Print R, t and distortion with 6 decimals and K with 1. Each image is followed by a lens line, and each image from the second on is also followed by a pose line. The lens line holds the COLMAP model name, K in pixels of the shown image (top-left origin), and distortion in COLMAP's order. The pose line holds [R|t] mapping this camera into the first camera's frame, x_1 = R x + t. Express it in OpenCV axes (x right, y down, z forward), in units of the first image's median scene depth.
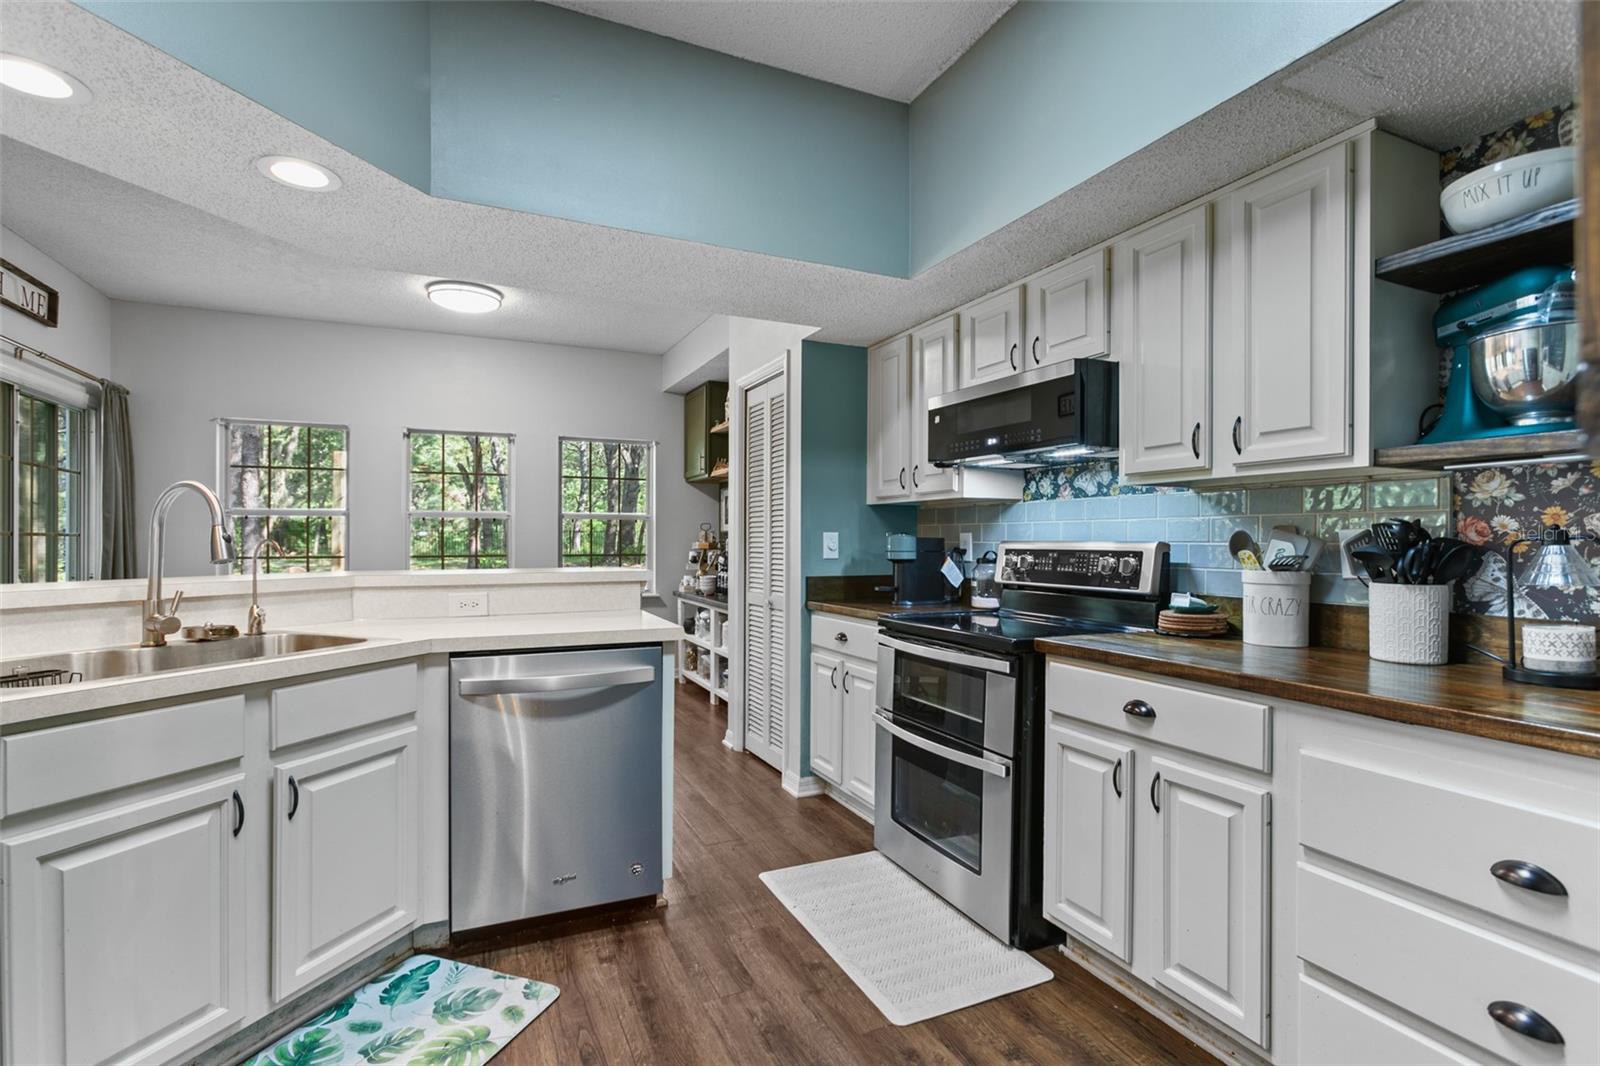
lens RADIAL K [[760.1, 0, 792.6], [0, 760.1, 541.0], [0, 0, 1]] dist [0.000932, 0.000853]
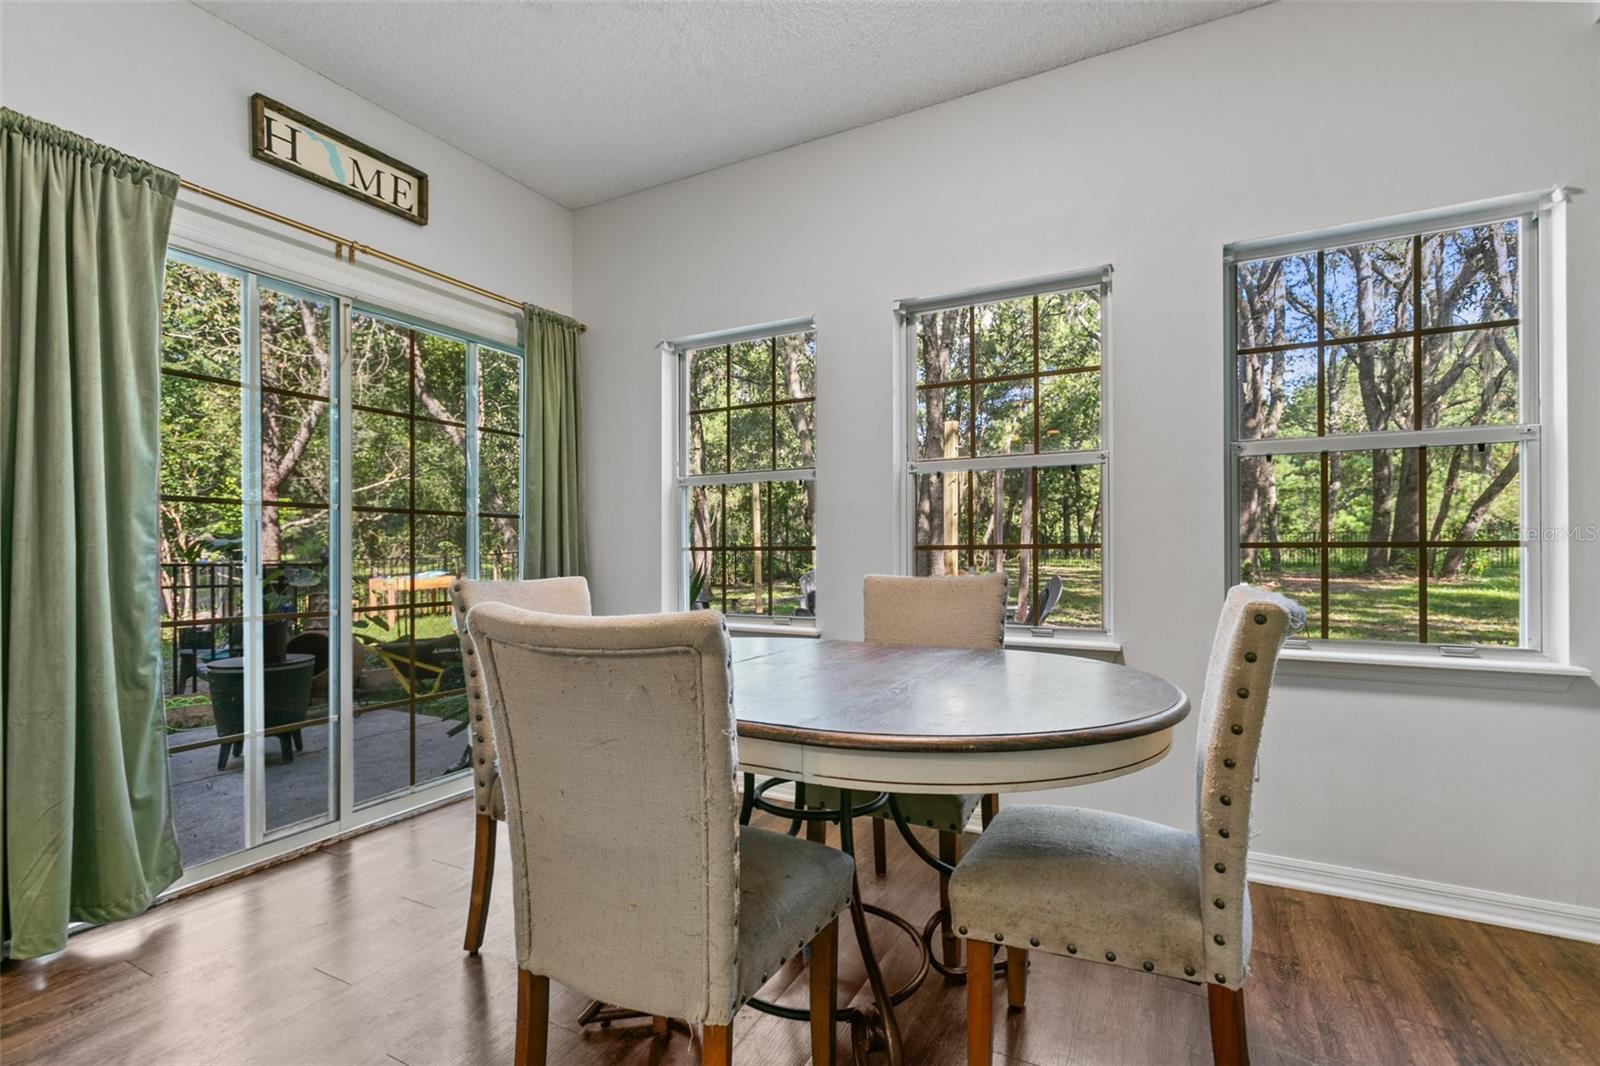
lens RADIAL K [[728.2, 0, 795.7], [0, 728.2, 548.0], [0, 0, 1]] dist [-0.001177, 0.000244]
pose [[0.612313, -0.006285, -0.790590, -0.286233], [0.005181, 0.999979, -0.003937, 0.040798], [0.790598, -0.001685, 0.612333, 1.153821]]
